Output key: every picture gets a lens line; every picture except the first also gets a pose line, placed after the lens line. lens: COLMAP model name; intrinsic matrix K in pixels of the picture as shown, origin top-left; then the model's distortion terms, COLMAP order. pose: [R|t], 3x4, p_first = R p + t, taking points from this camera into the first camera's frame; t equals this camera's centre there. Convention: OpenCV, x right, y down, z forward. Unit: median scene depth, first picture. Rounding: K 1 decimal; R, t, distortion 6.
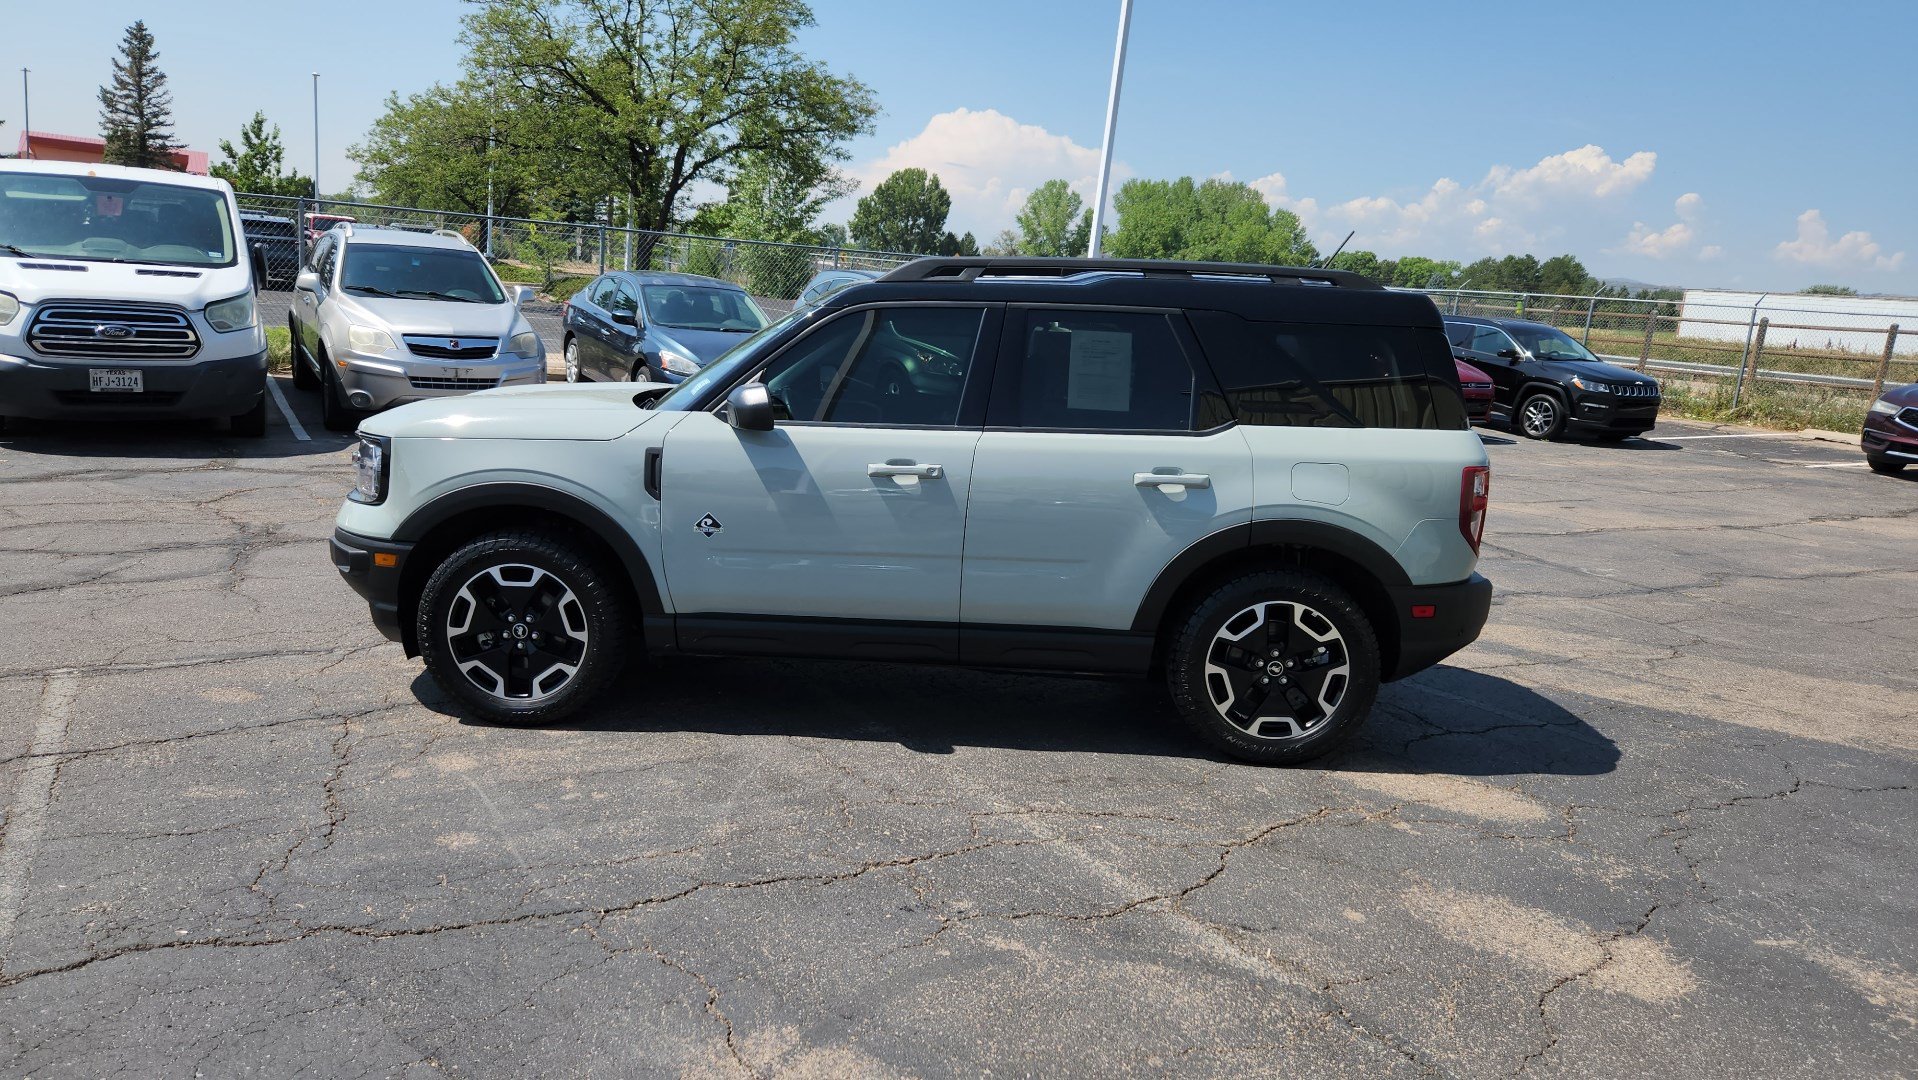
lens RADIAL K [[1282.2, 0, 936.0], [0, 1282.2, 529.1], [0, 0, 1]] dist [0.067206, -0.053585]
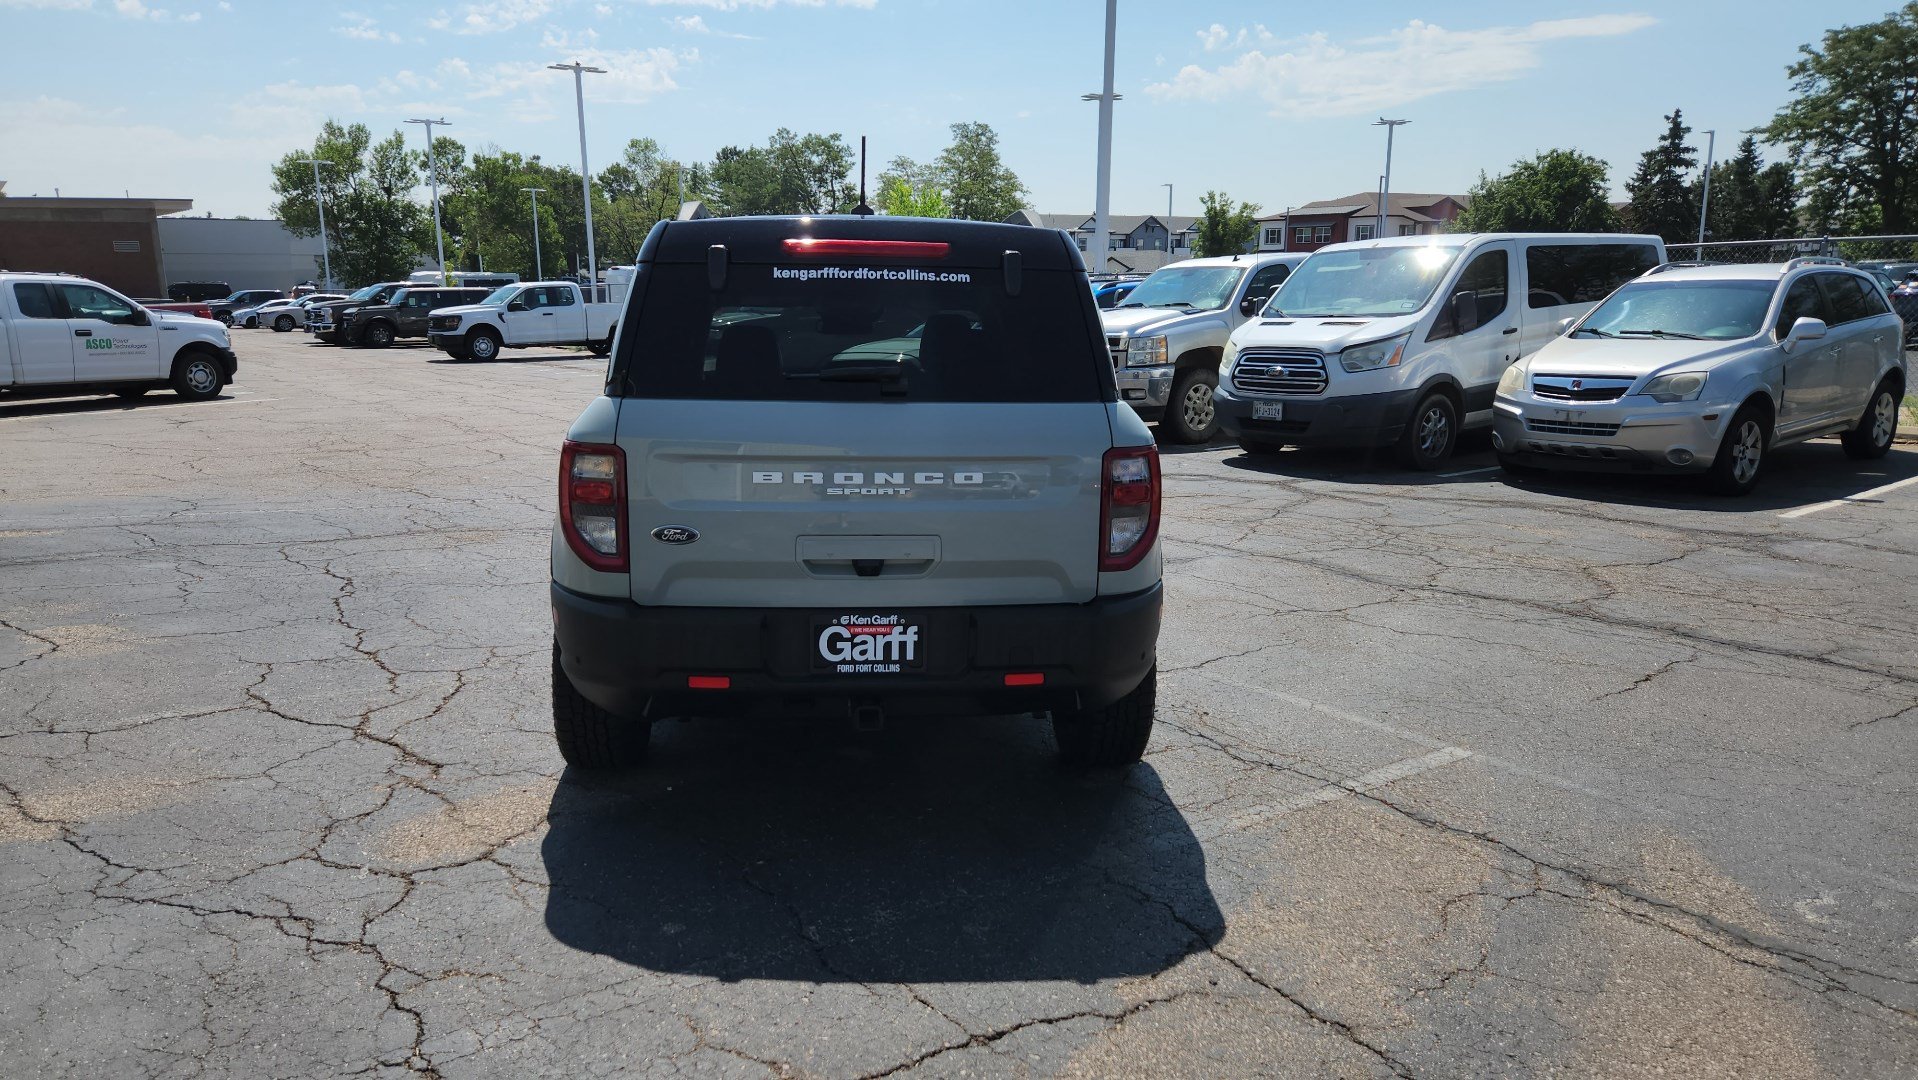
lens RADIAL K [[1282.2, 0, 925.1], [0, 1282.2, 557.5], [0, 0, 1]] dist [0.067206, -0.053585]
pose [[0.106751, 0.123099, -0.986636, 1.168613], [-0.174148, 0.979282, 0.103339, -0.093252], [0.978916, 0.160789, 0.125977, 1.097618]]
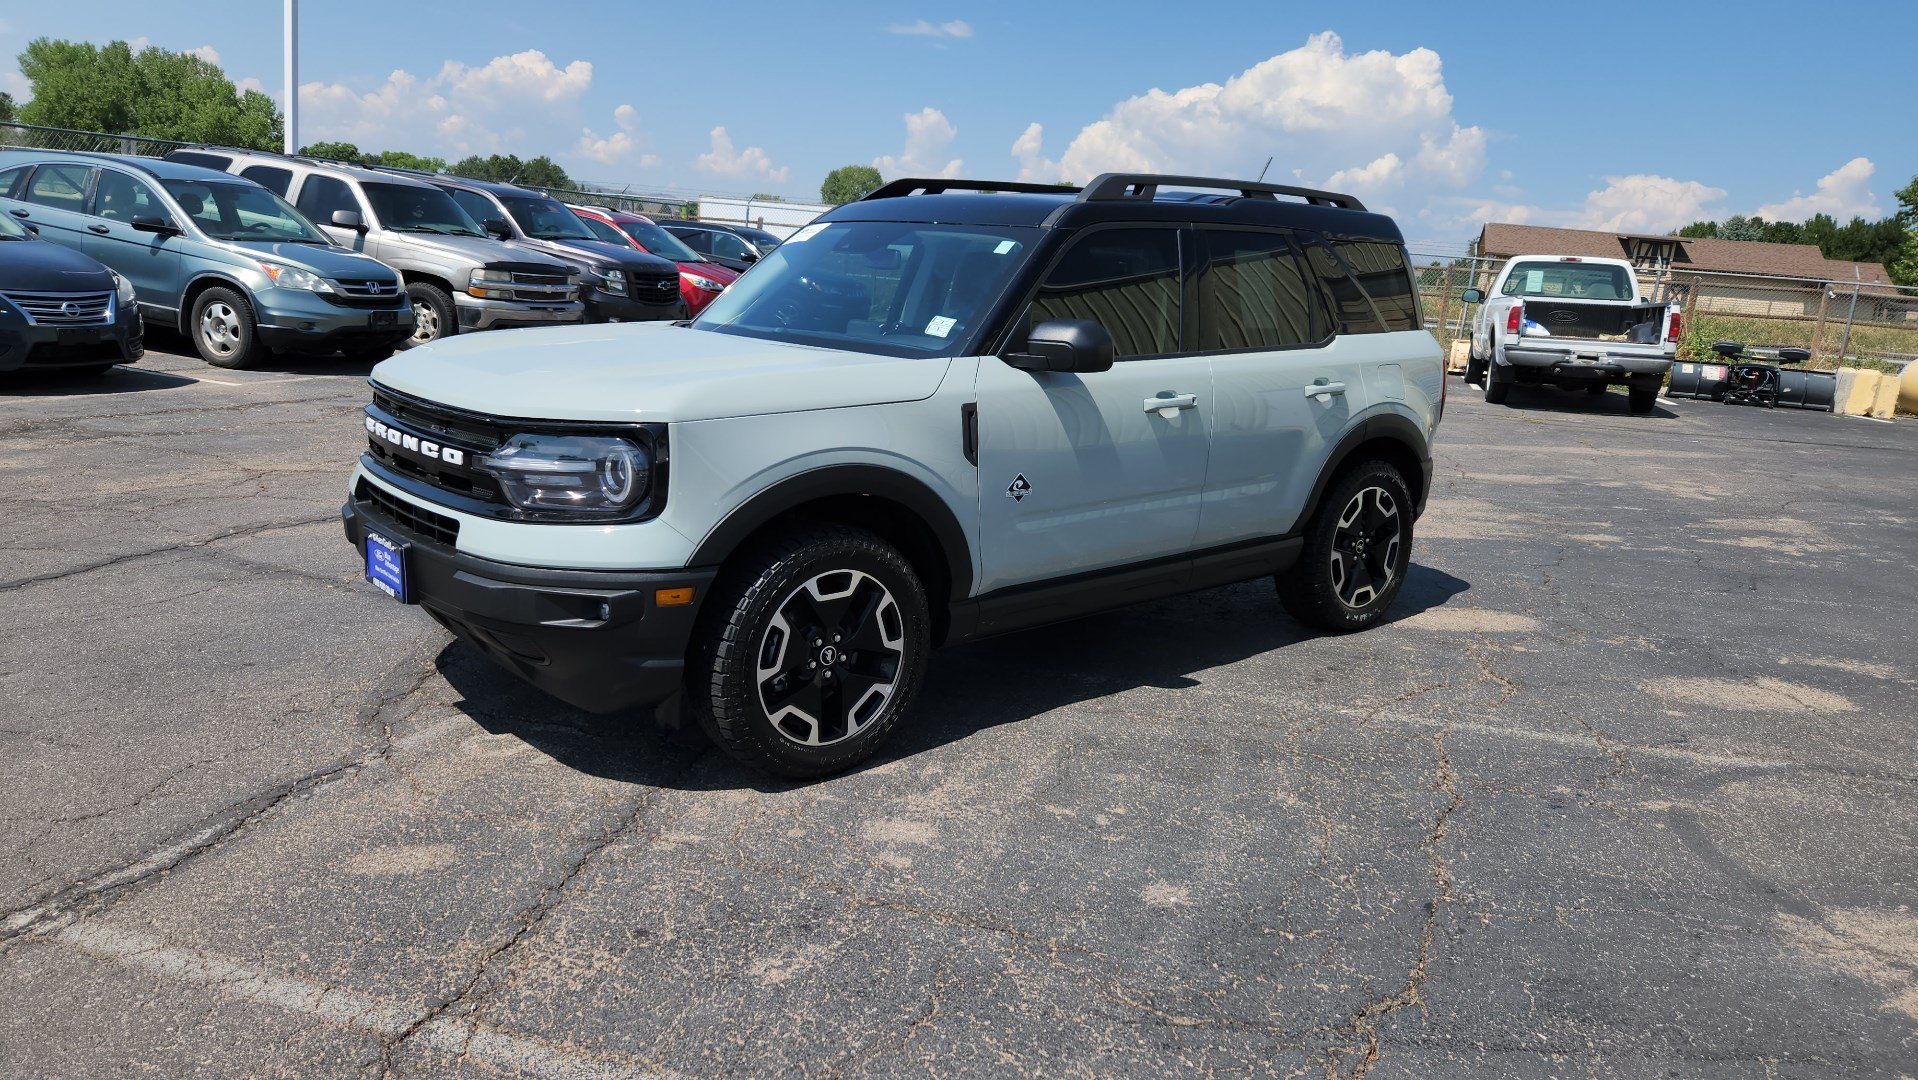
lens RADIAL K [[1282.2, 0, 925.7], [0, 1282.2, 536.7], [0, 0, 1]] dist [0.067206, -0.053585]
pose [[0.746747, -0.156219, 0.646502, -0.765014], [0.103659, 0.987483, 0.118881, -0.077164], [-0.656981, -0.021758, 0.753593, 0.381079]]
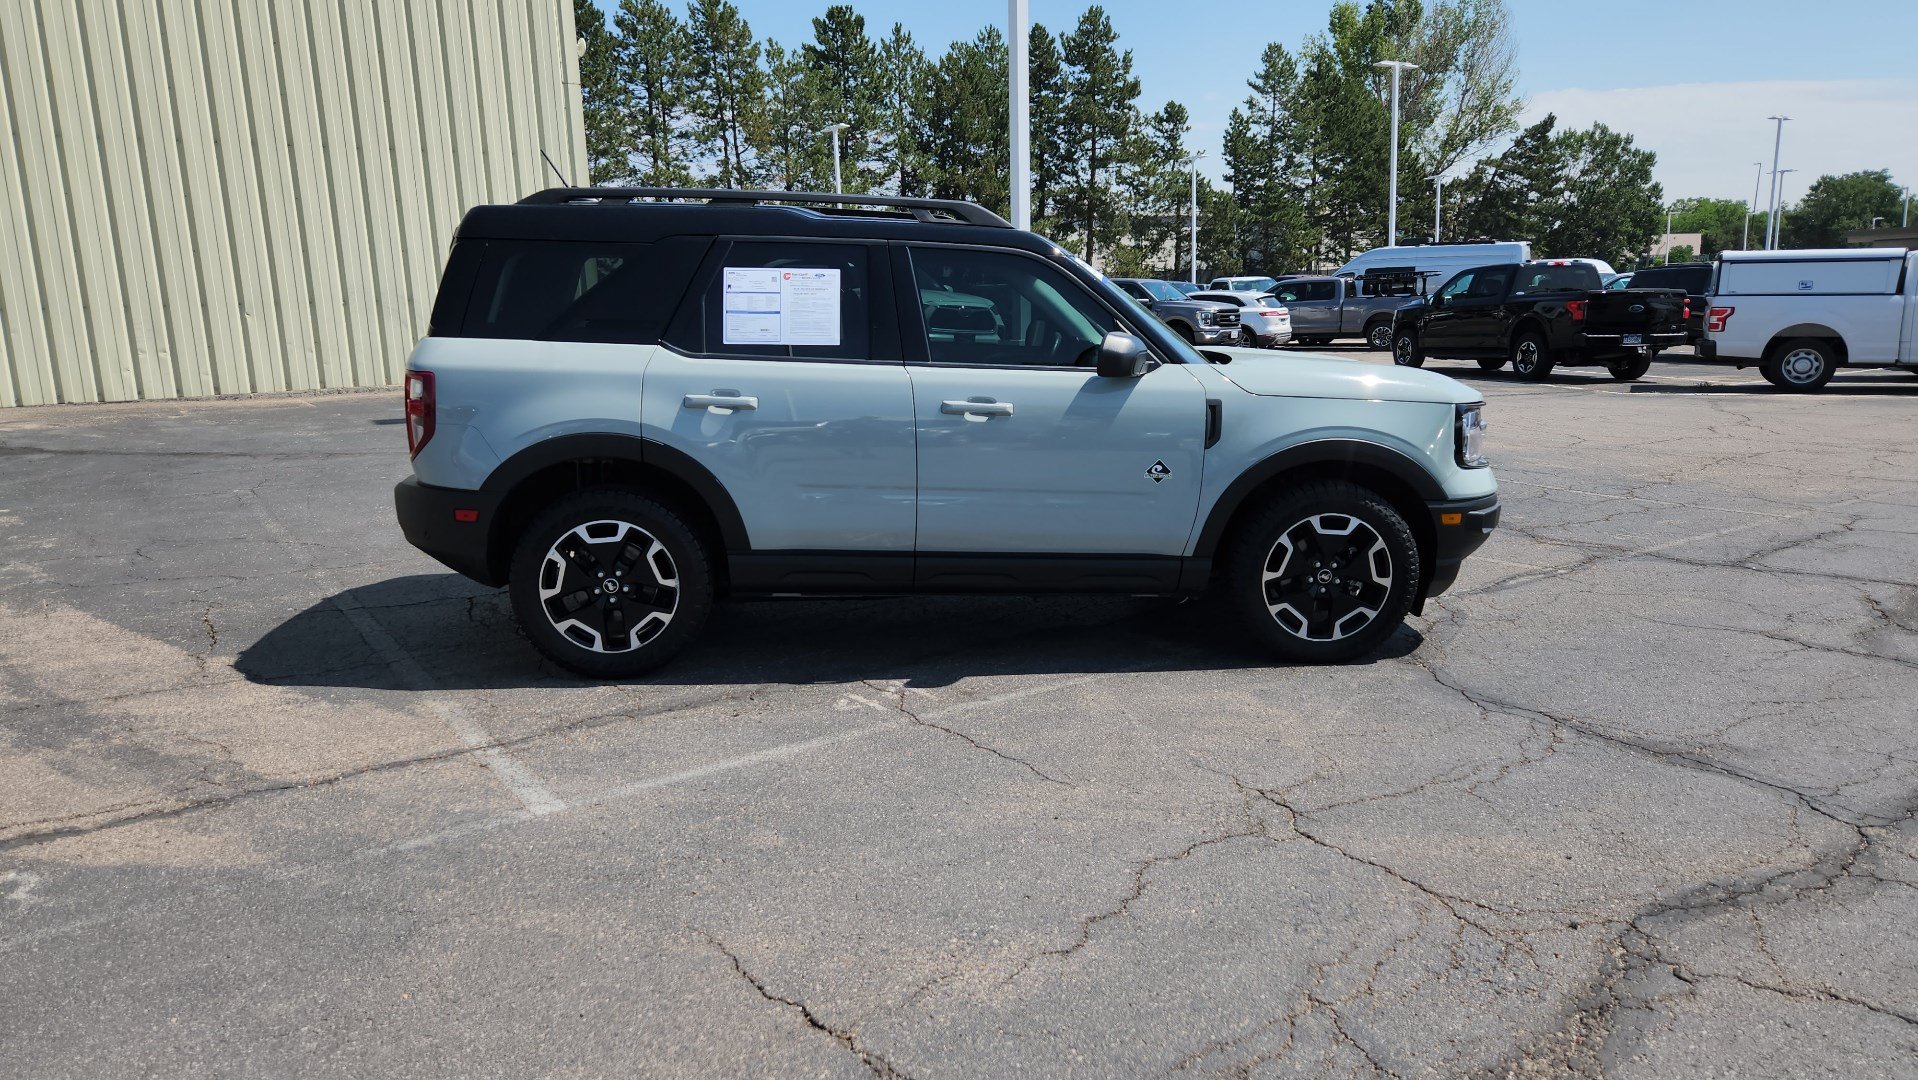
lens RADIAL K [[1282.2, 0, 938.1], [0, 1282.2, 559.7], [0, 0, 1]] dist [0.067206, -0.053585]
pose [[-0.993576, -0.040519, -0.105660, 0.117533], [-0.076709, 0.927600, 0.365616, -0.365943], [0.083196, 0.371372, -0.924749, 2.331056]]
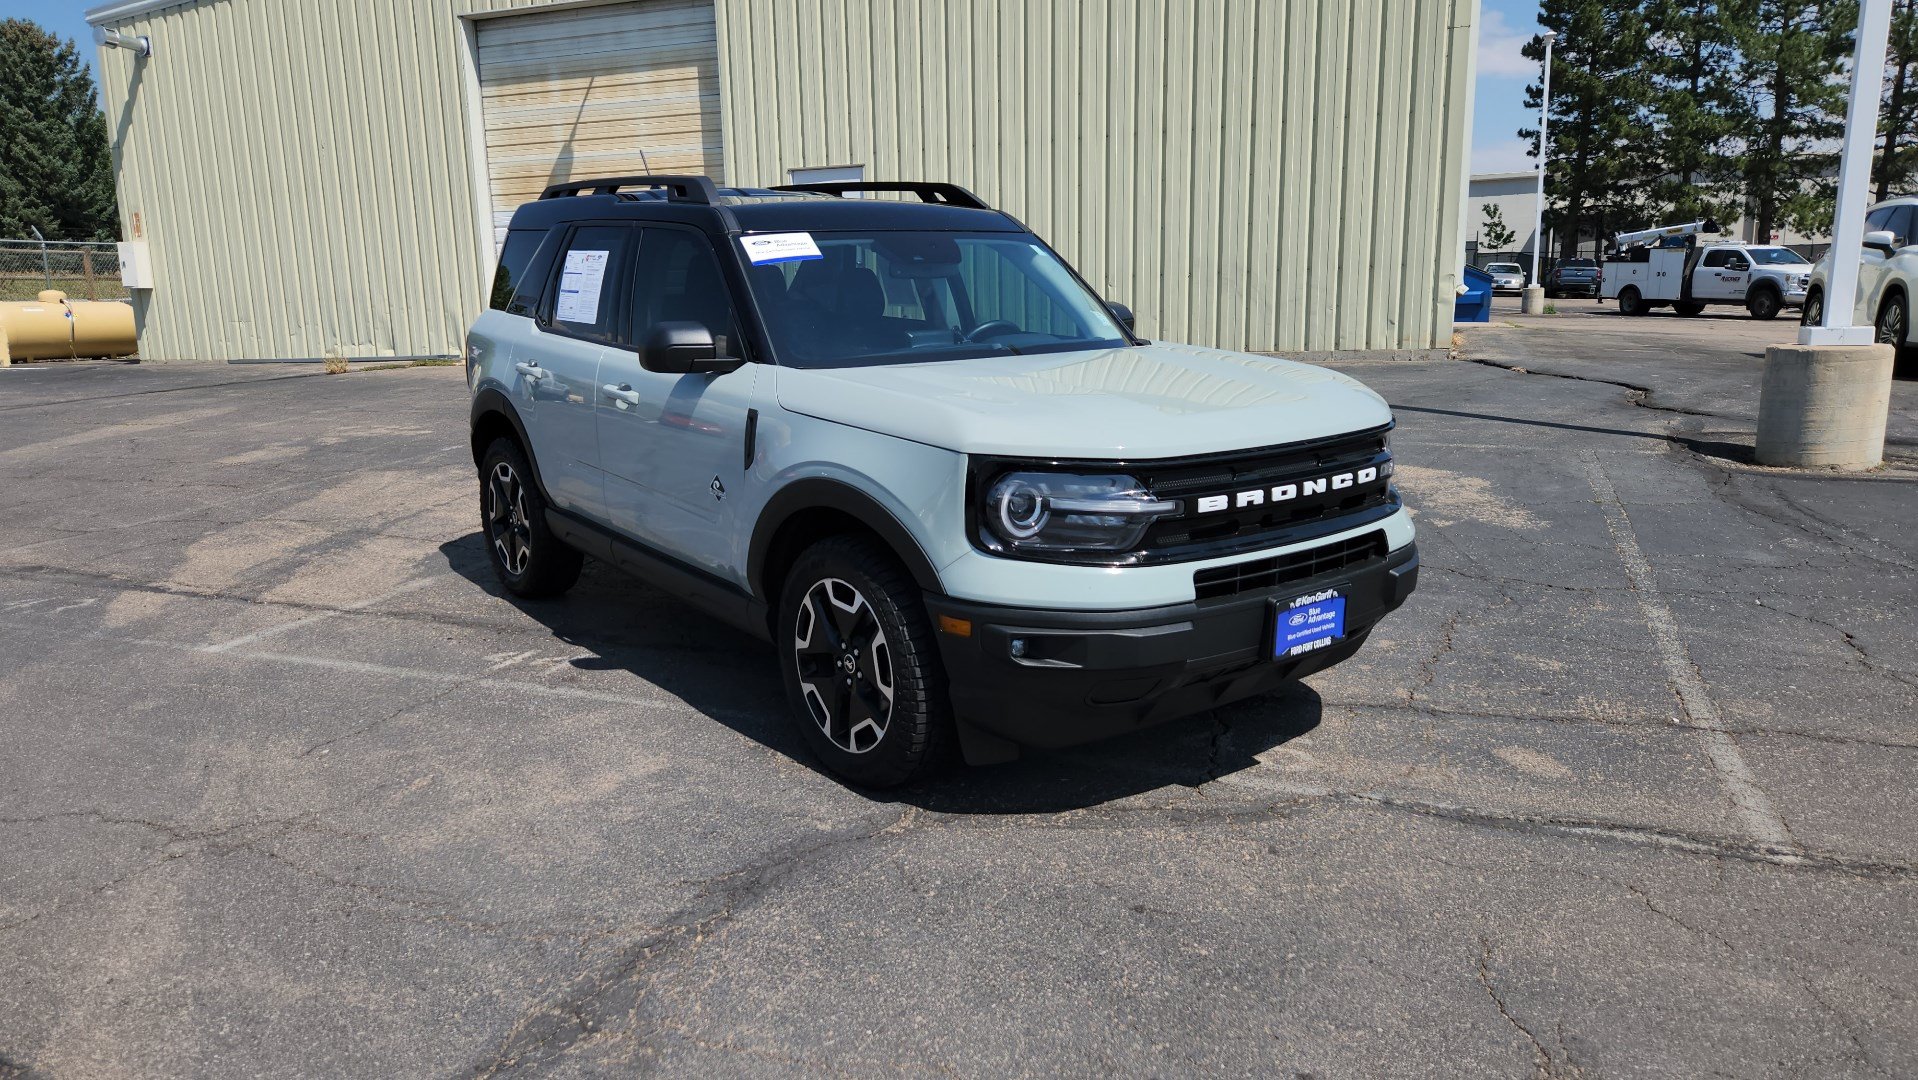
lens RADIAL K [[1281.4, 0, 928.0], [0, 1281.4, 546.2], [0, 0, 1]] dist [0.064368, -0.044001]
pose [[-0.622360, -0.224513, 0.749841, -0.912749], [0.107212, 0.924500, 0.365793, -0.335299], [-0.775354, 0.308047, -0.551301, 1.749062]]
